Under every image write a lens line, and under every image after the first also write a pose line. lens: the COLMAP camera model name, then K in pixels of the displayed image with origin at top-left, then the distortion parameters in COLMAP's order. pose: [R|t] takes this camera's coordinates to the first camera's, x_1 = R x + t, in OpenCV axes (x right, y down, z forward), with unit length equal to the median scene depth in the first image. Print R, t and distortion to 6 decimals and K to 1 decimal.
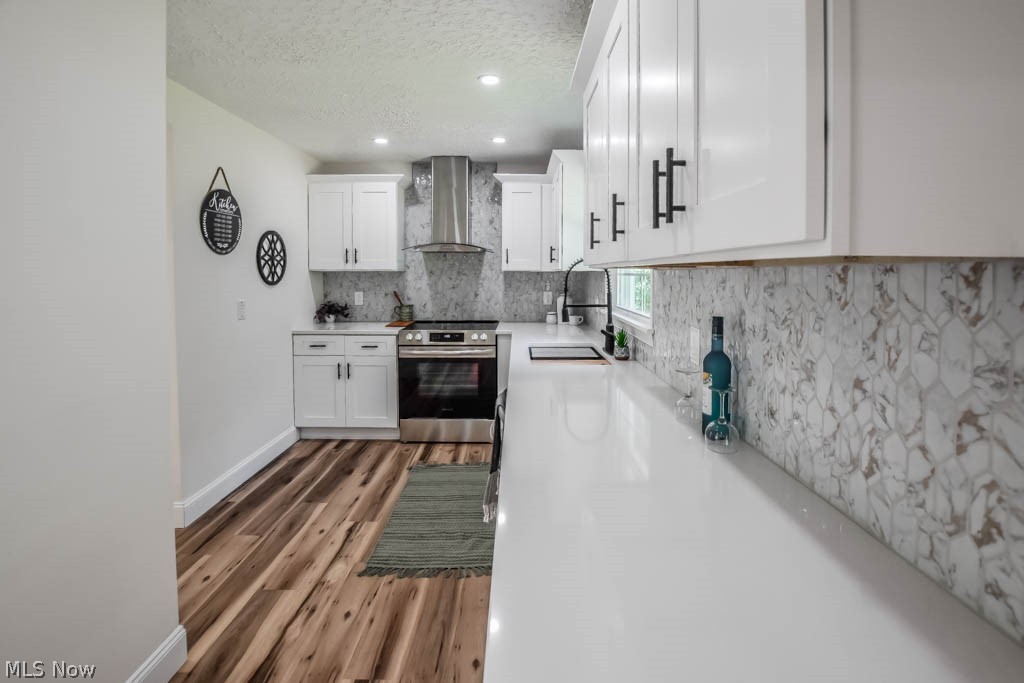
lens RADIAL K [[468.0, 0, 497.2], [0, 468.0, 279.9], [0, 0, 1]] dist [-0.030368, 0.003951]
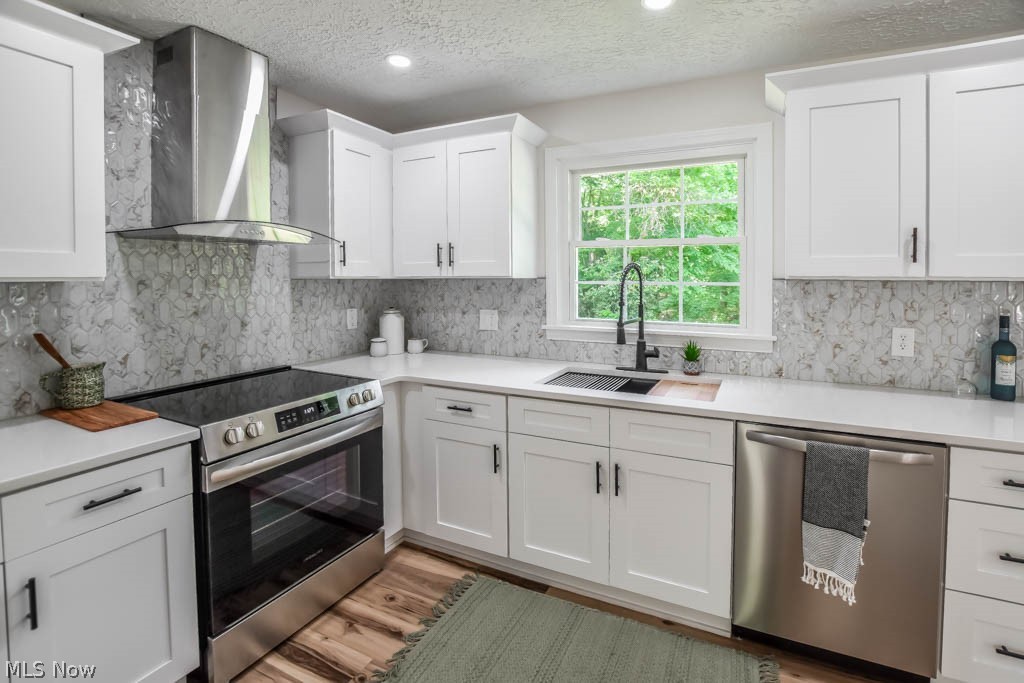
lens RADIAL K [[468.0, 0, 551.5], [0, 468.0, 281.4], [0, 0, 1]] dist [-0.030368, 0.003951]
pose [[0.412982, -0.013707, 0.910636, -0.419186], [0.016578, 0.999834, 0.007531, -0.015795], [-0.910588, 0.011987, 0.413141, 0.524806]]
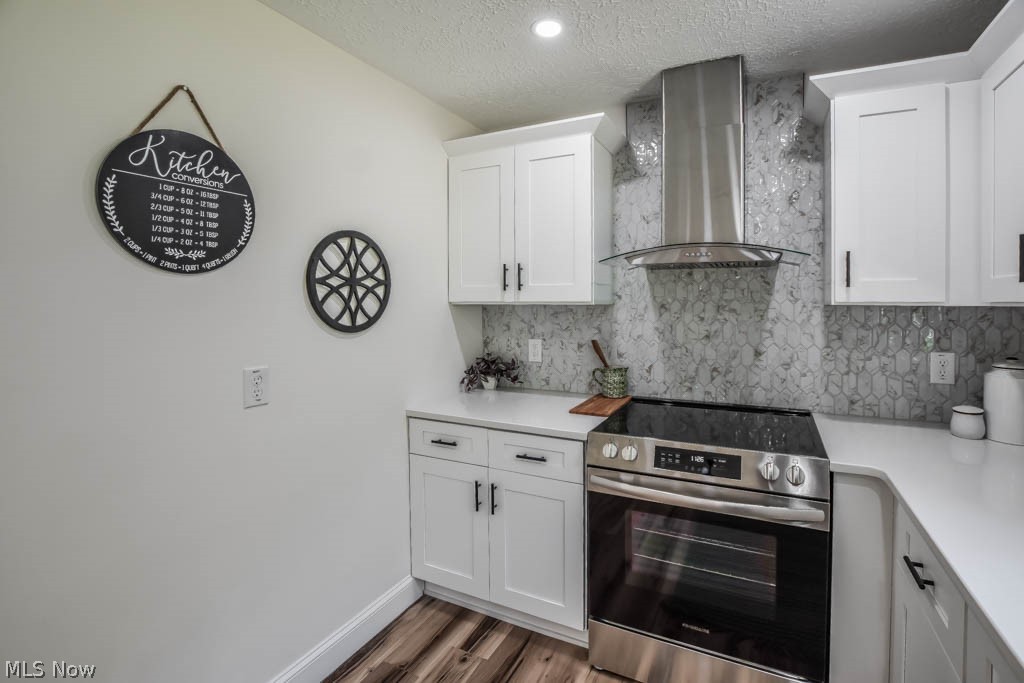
lens RADIAL K [[468.0, 0, 522.7], [0, 468.0, 307.6], [0, 0, 1]] dist [-0.030368, 0.003951]
pose [[0.903252, 0.003419, -0.429097, -0.065216], [-0.003915, 0.999992, -0.000273, -0.015766], [0.429093, 0.001926, 0.903258, 0.516076]]
